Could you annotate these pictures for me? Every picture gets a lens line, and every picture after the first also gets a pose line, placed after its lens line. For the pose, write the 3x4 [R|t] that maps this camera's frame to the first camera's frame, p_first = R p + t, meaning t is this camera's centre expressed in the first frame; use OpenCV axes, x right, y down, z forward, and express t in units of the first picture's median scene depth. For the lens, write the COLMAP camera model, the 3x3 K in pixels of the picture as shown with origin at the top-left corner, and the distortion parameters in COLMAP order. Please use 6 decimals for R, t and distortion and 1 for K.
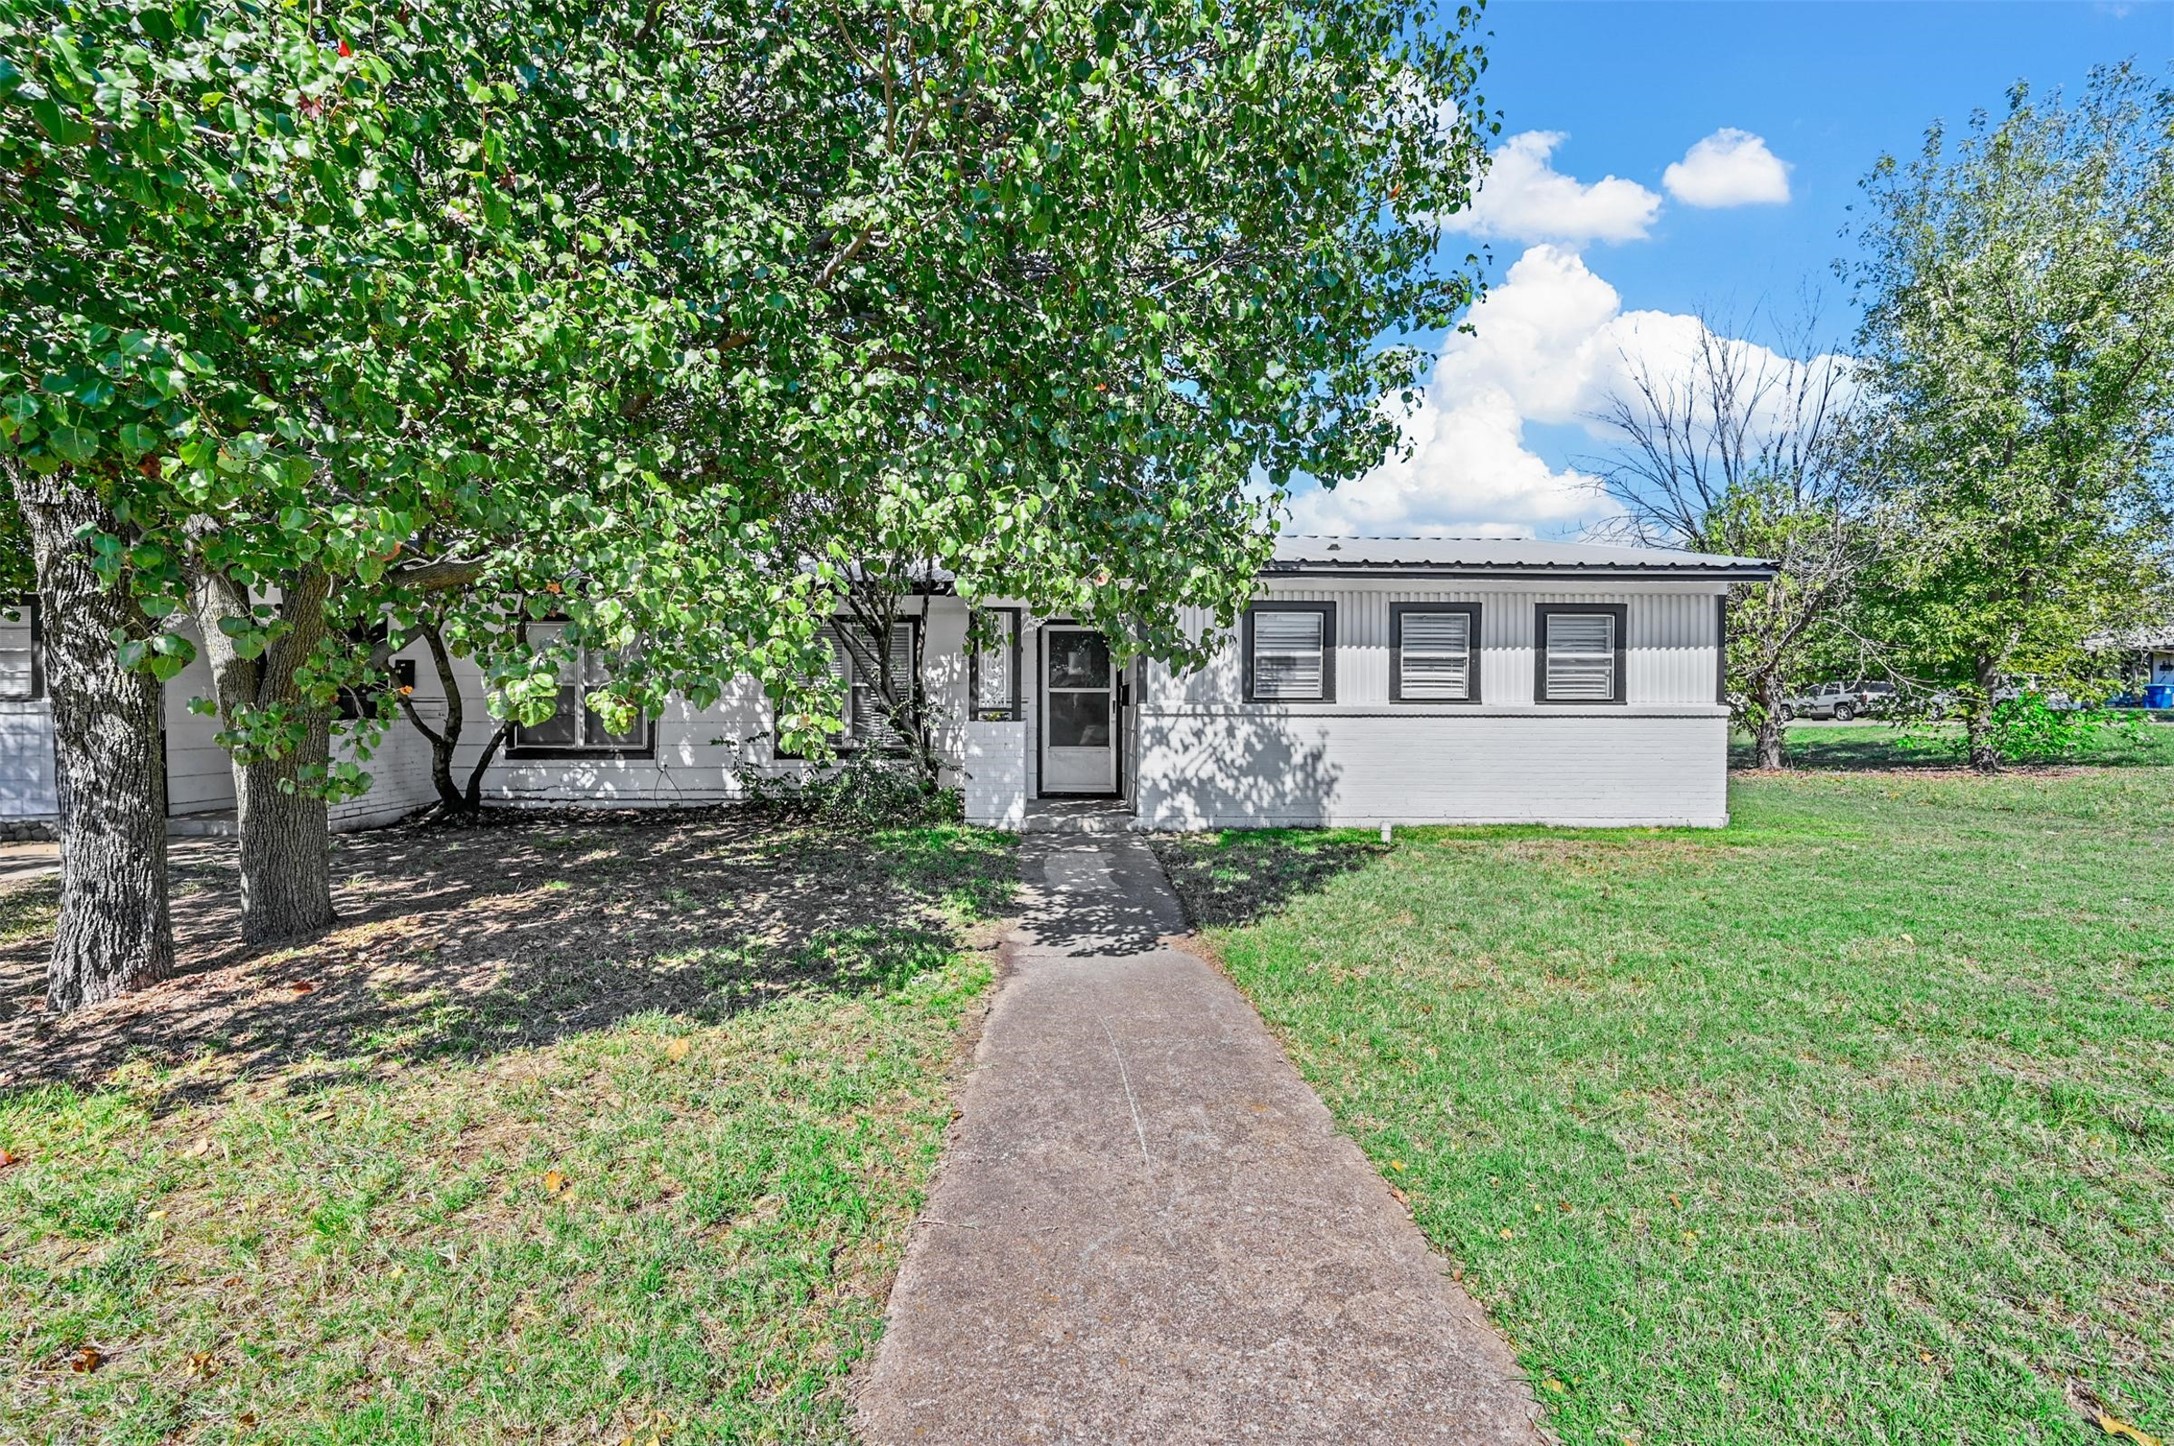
lens RADIAL K [[860.8, 0, 1083.5], [0, 860.8, 724.9], [0, 0, 1]] dist [-0.000514, 0.000089]
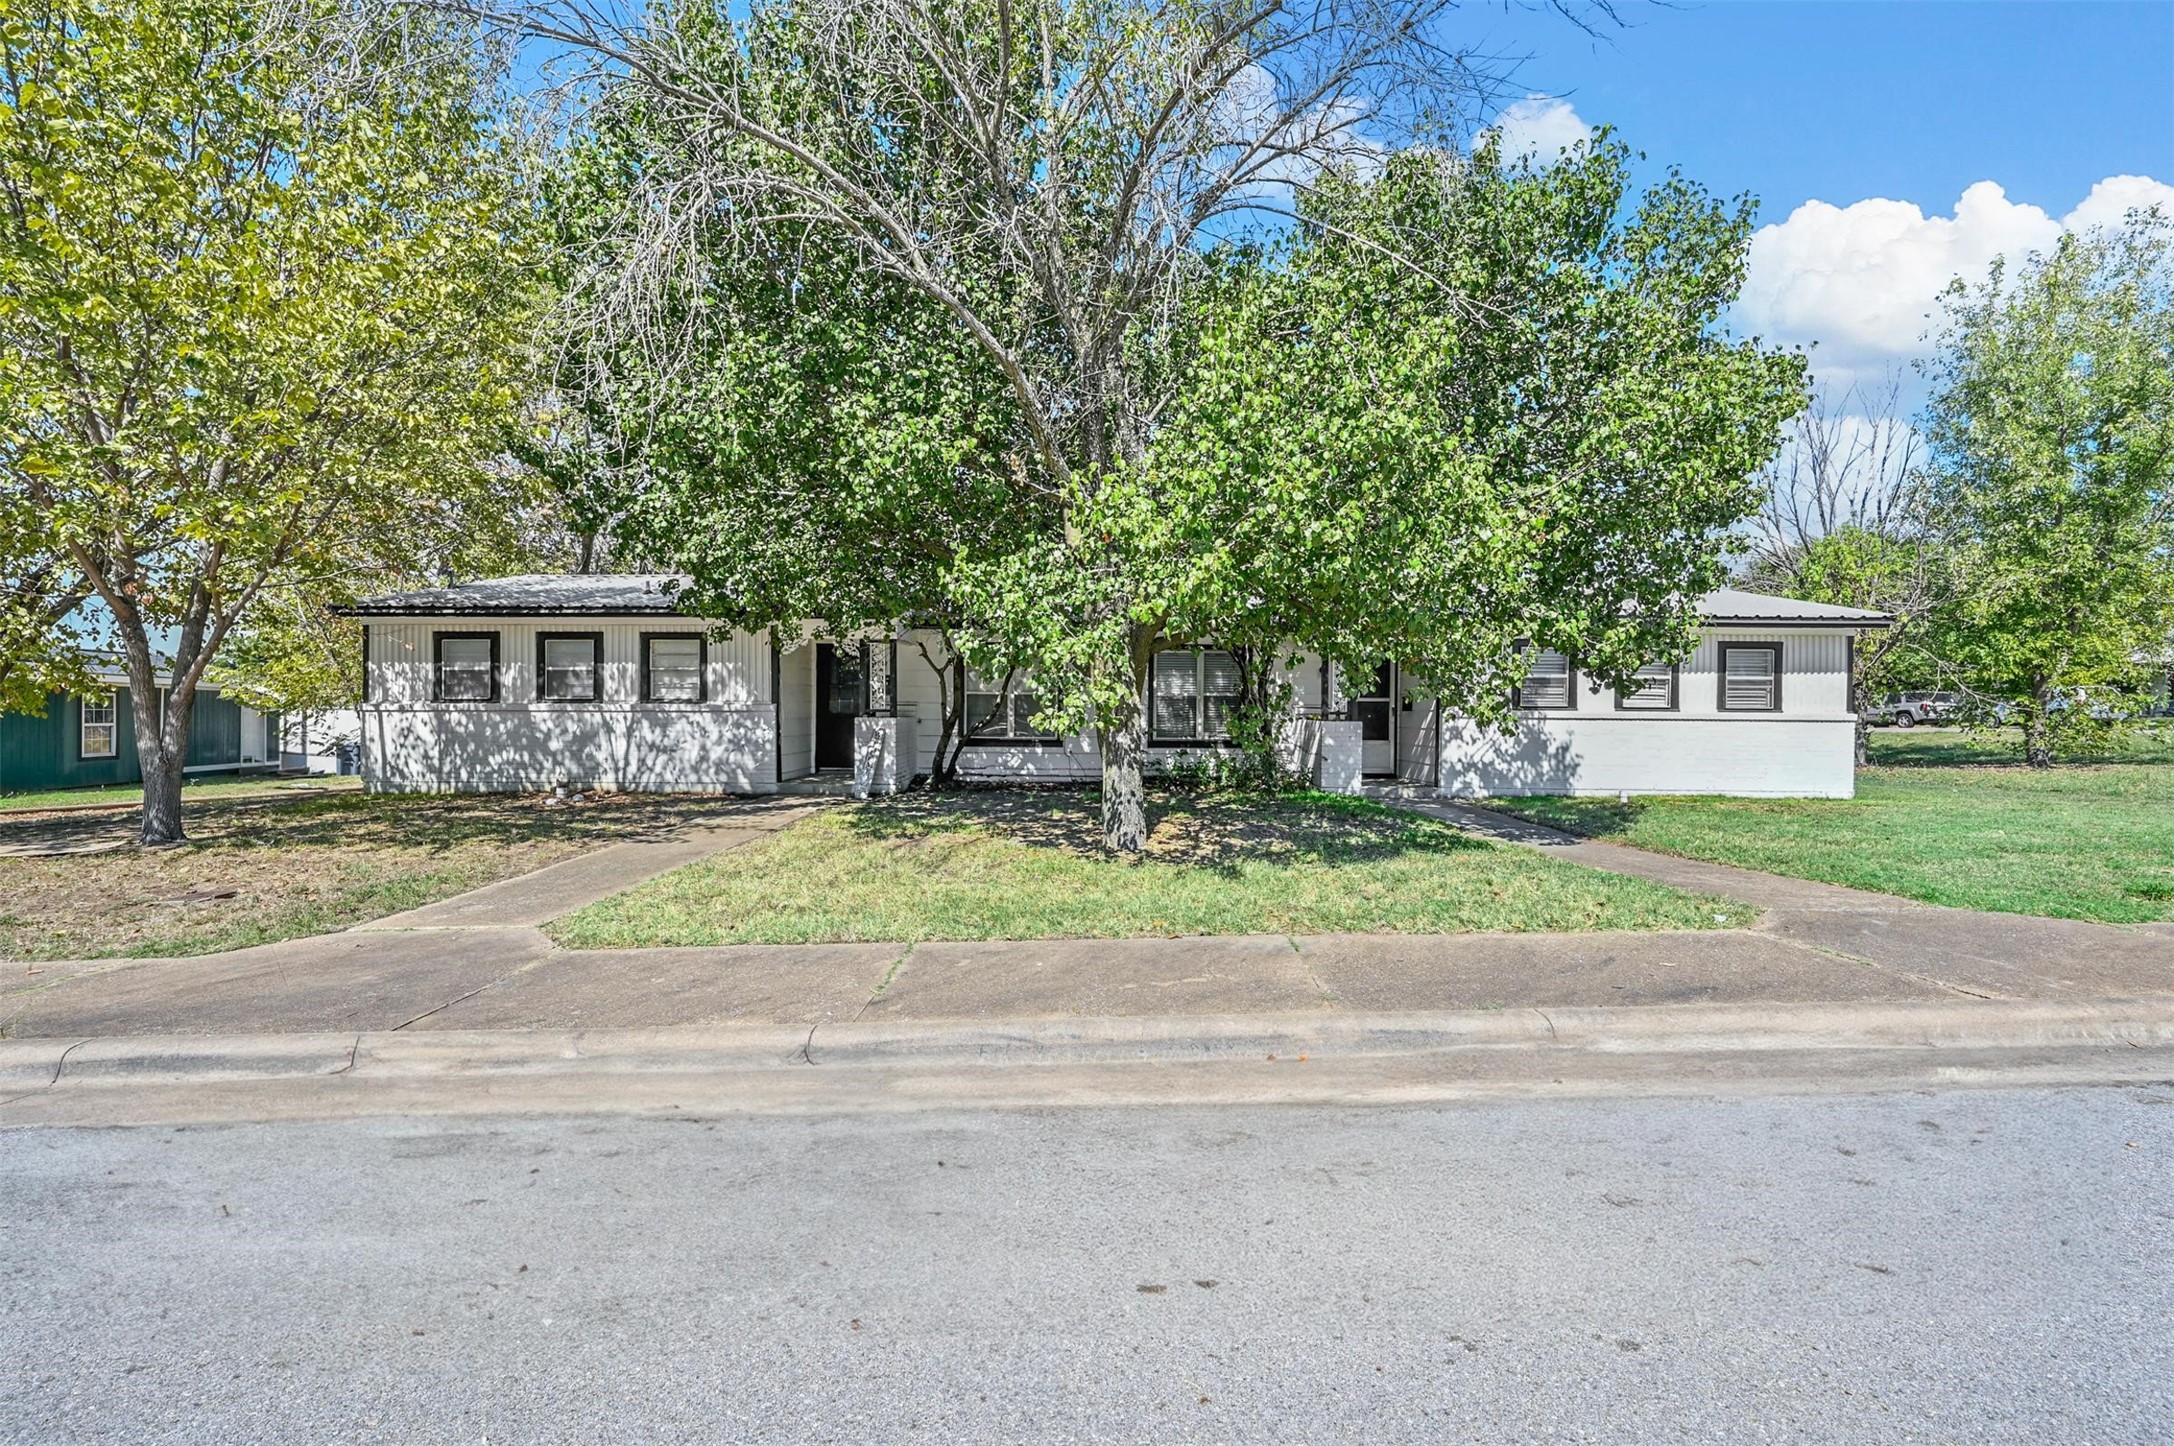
lens RADIAL K [[860.8, 0, 1090.4], [0, 860.8, 720.1], [0, 0, 1]] dist [-0.000514, 0.000089]
pose [[0.999701, 0.006846, -0.023495, -0.330812], [-0.007032, 0.999945, -0.007829, 0.005132], [0.023440, 0.007991, 0.999693, -0.309214]]
